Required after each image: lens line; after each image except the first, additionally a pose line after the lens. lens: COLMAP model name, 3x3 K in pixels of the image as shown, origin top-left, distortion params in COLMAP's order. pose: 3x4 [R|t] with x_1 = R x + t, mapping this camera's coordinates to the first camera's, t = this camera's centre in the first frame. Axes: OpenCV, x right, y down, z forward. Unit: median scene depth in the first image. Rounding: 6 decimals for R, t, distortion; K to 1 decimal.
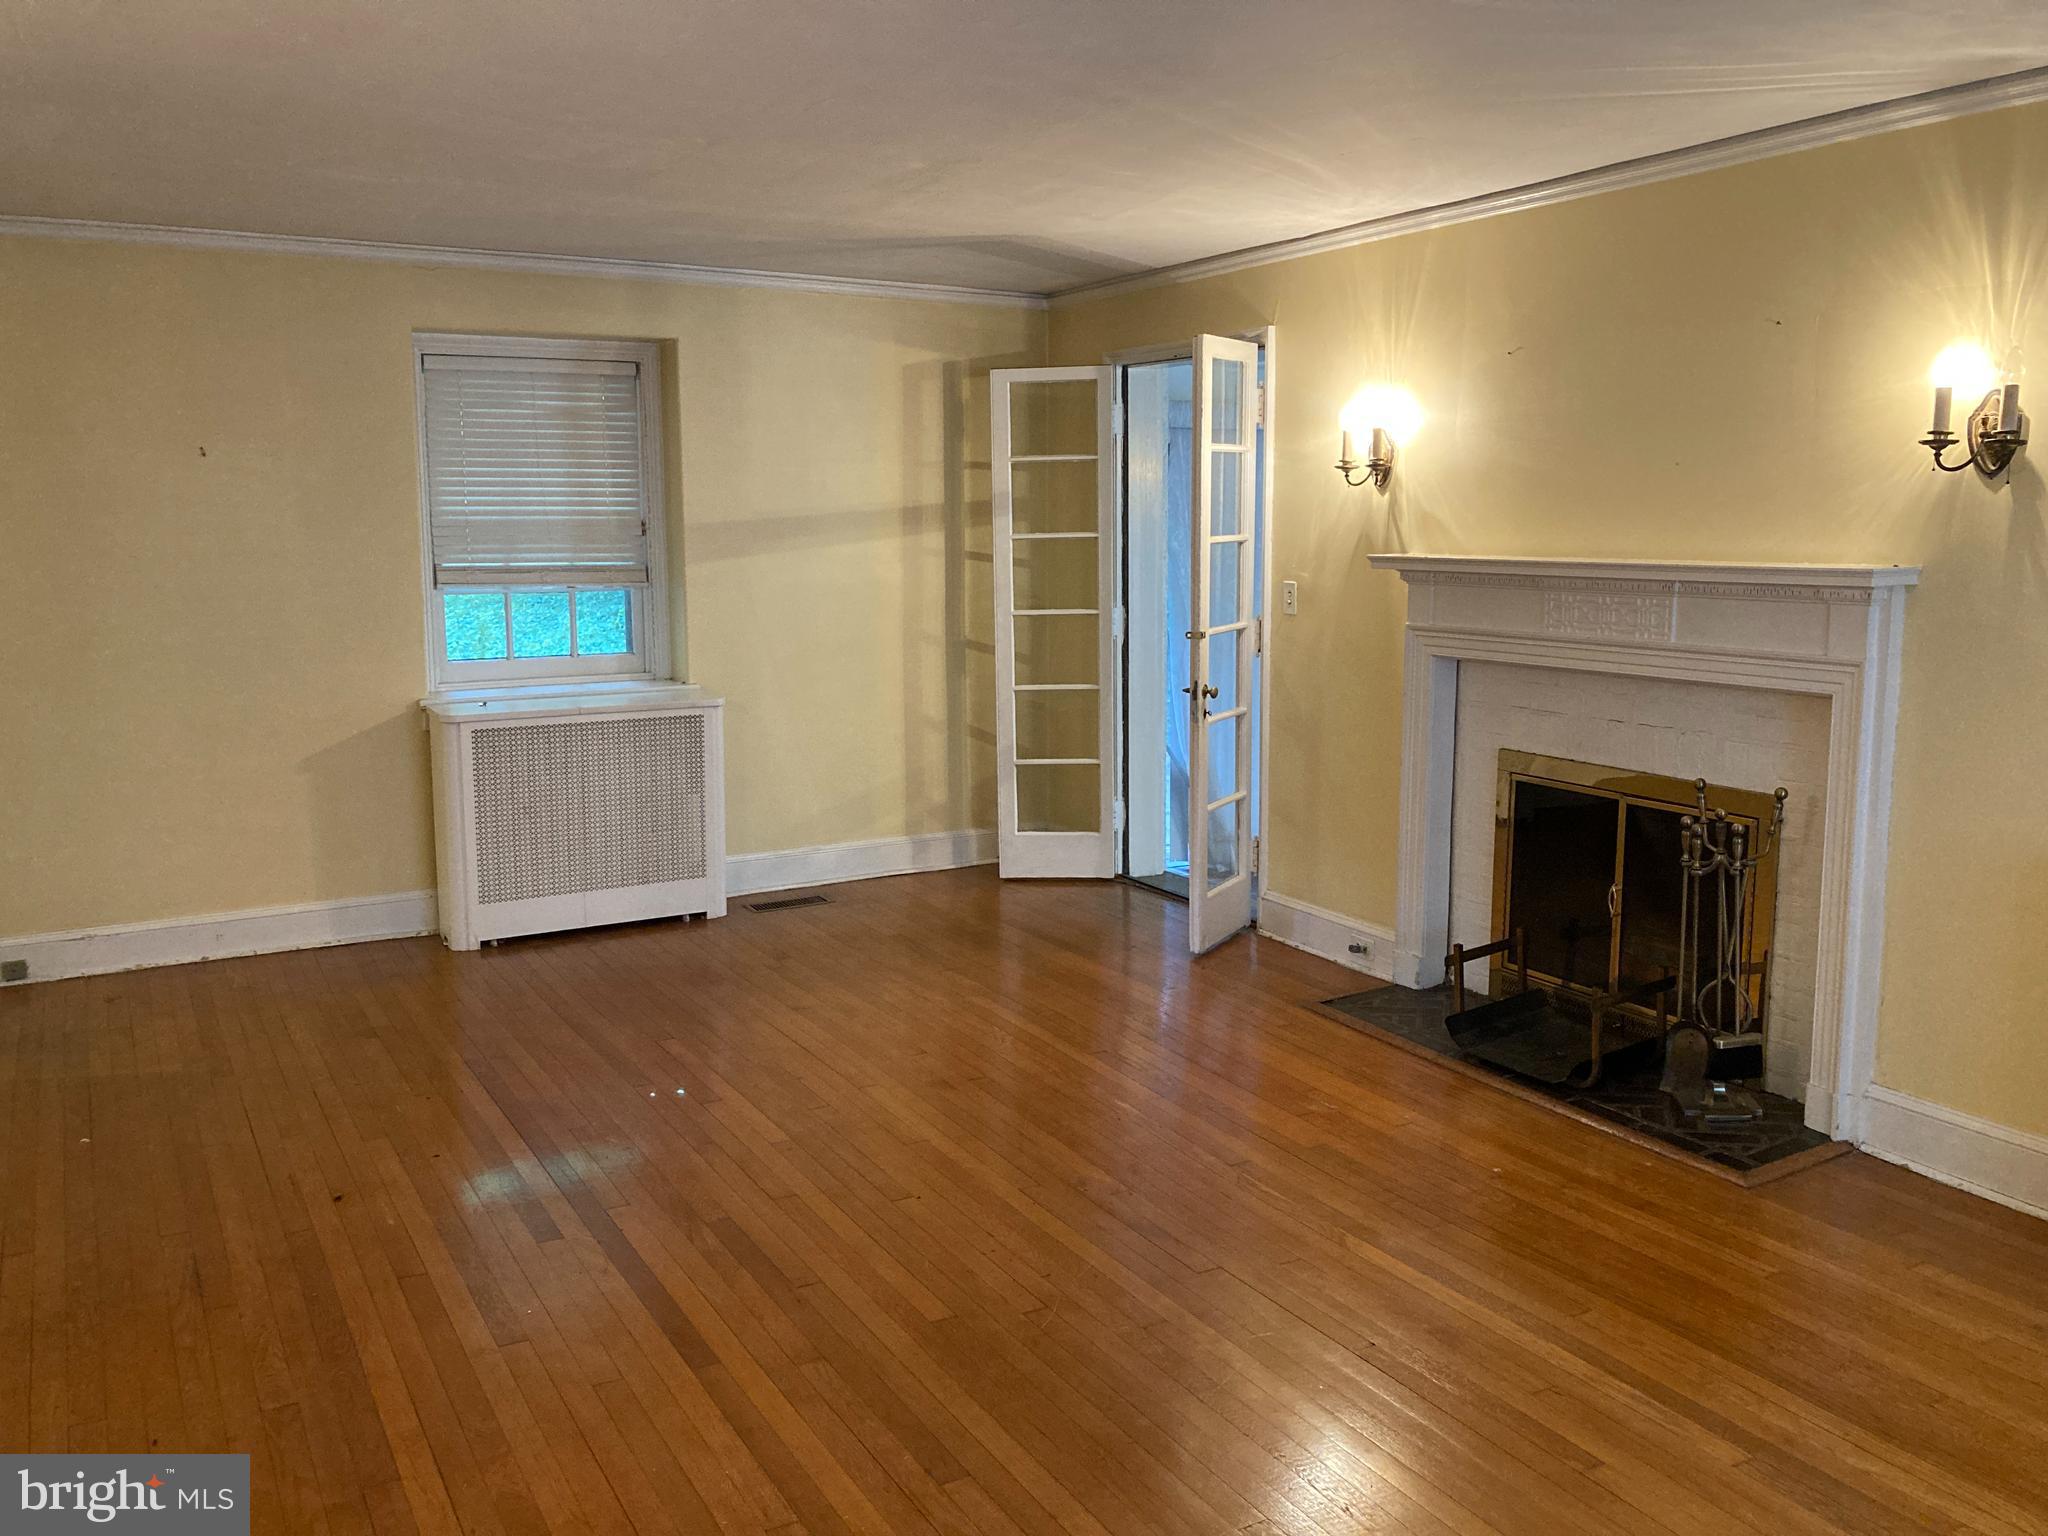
lens RADIAL K [[1697.4, 0, 1024.0], [0, 1697.4, 768.0], [0, 0, 1]] dist [0.001228, 0.003510]
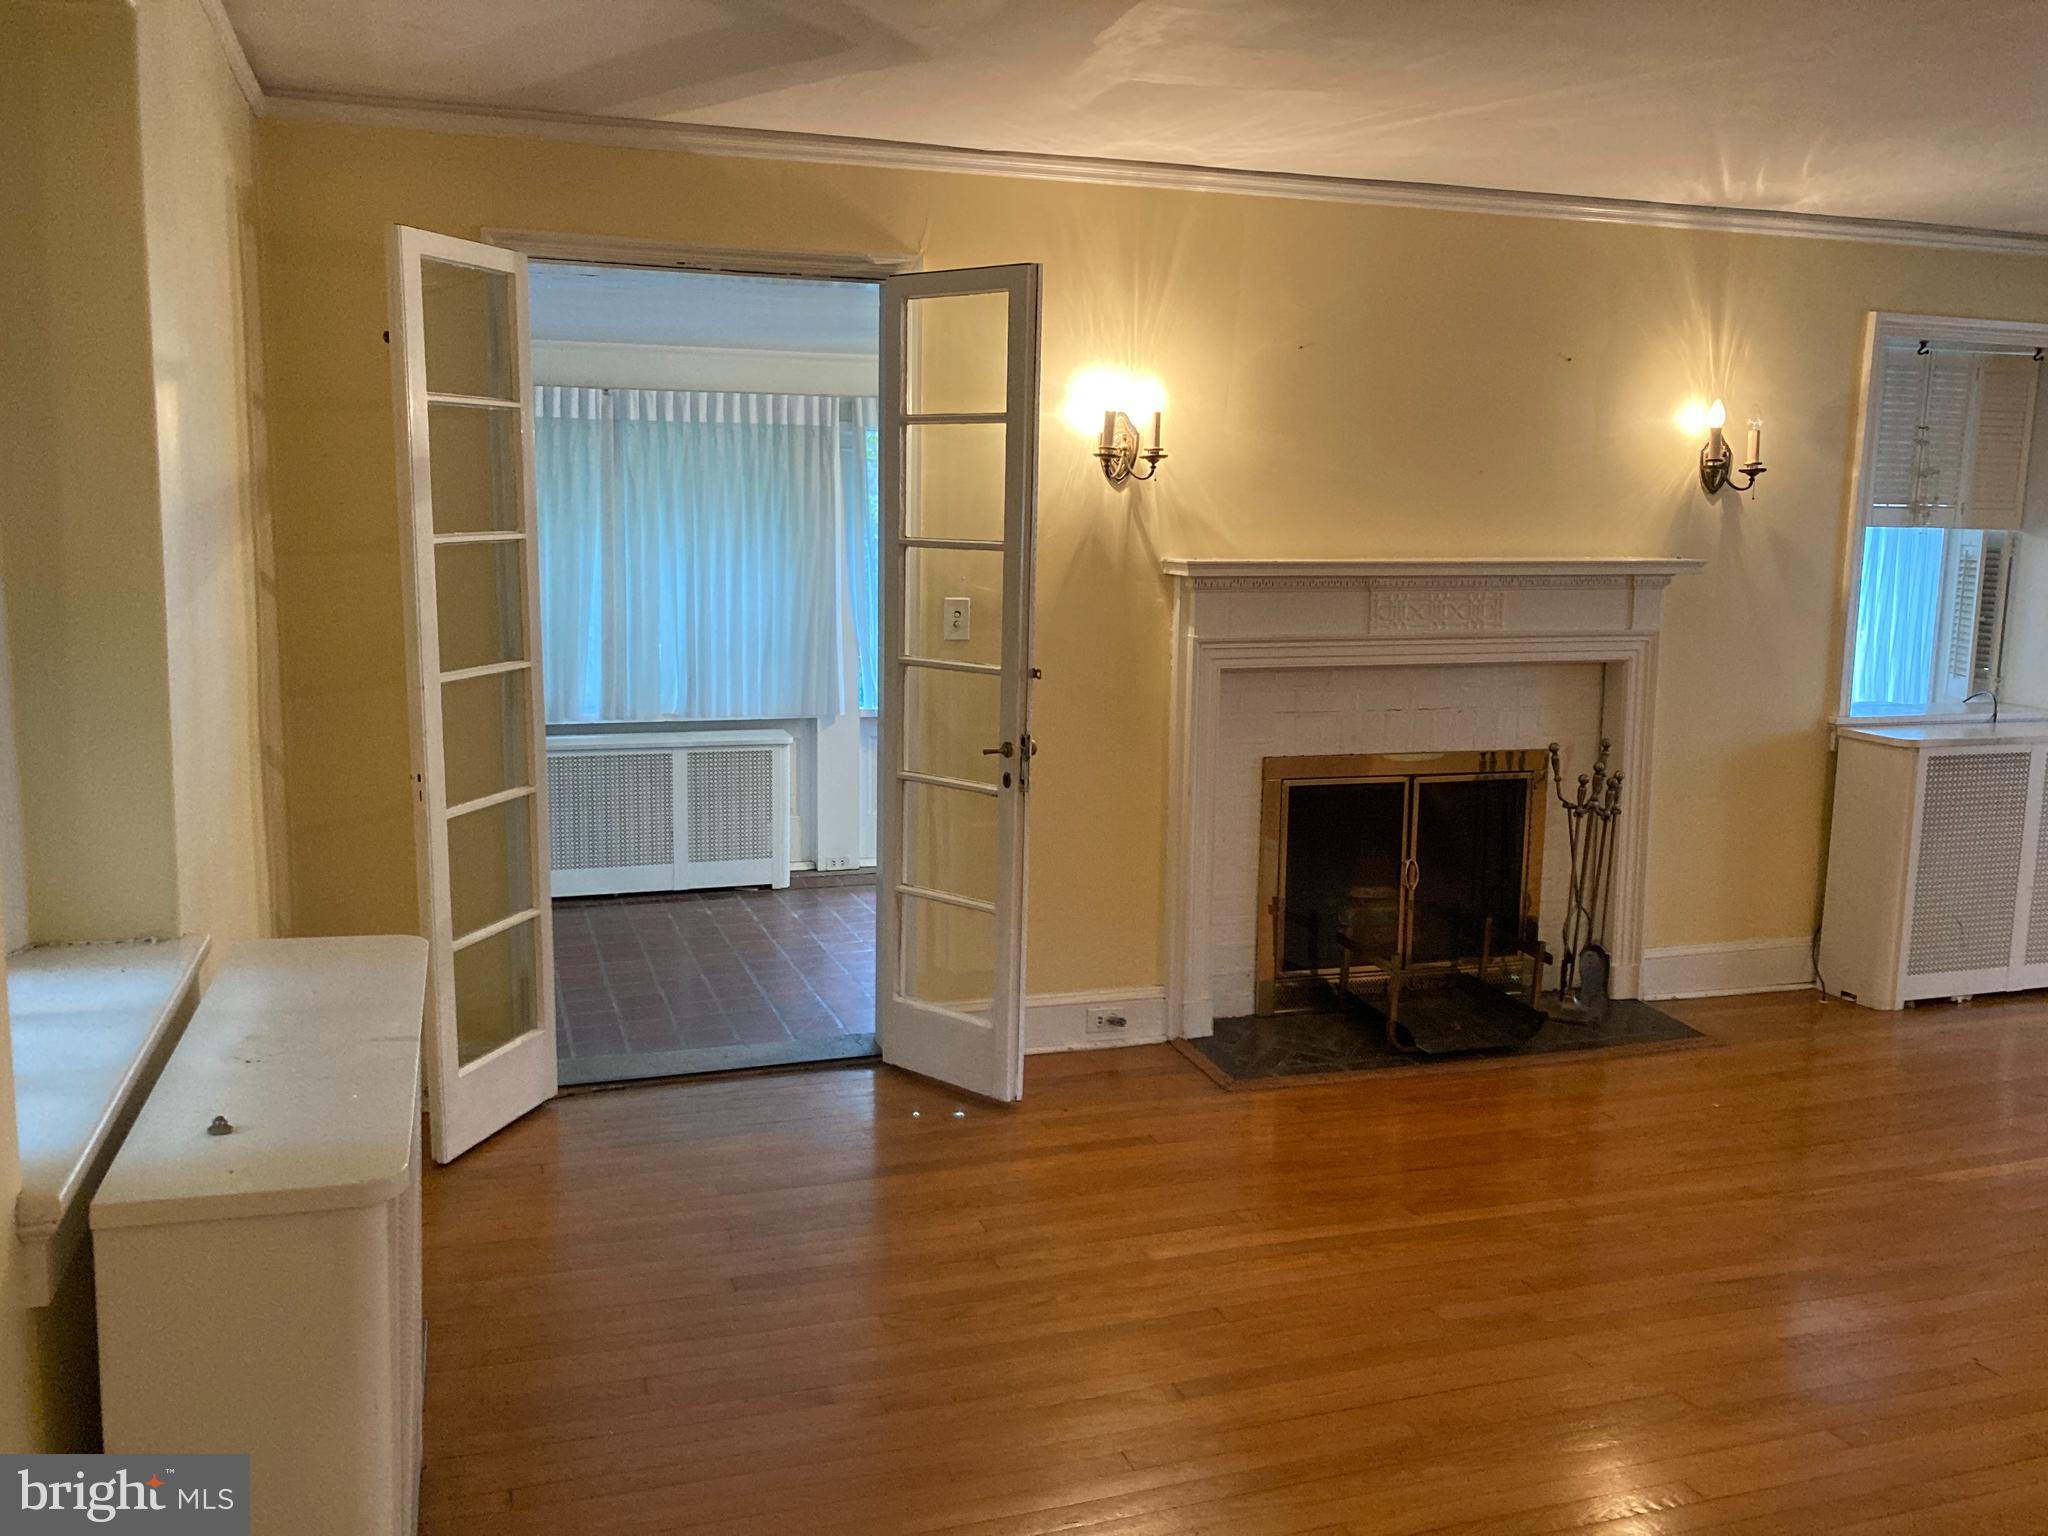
lens RADIAL K [[1669.8, 0, 1024.0], [0, 1669.8, 768.0], [0, 0, 1]] dist [0.027515, -0.011805]
pose [[0.188317, -0.137902, 0.972378, -0.667340], [0.134816, 0.984350, 0.113491, -0.131728], [-0.972811, 0.109719, 0.203962, 0.936450]]
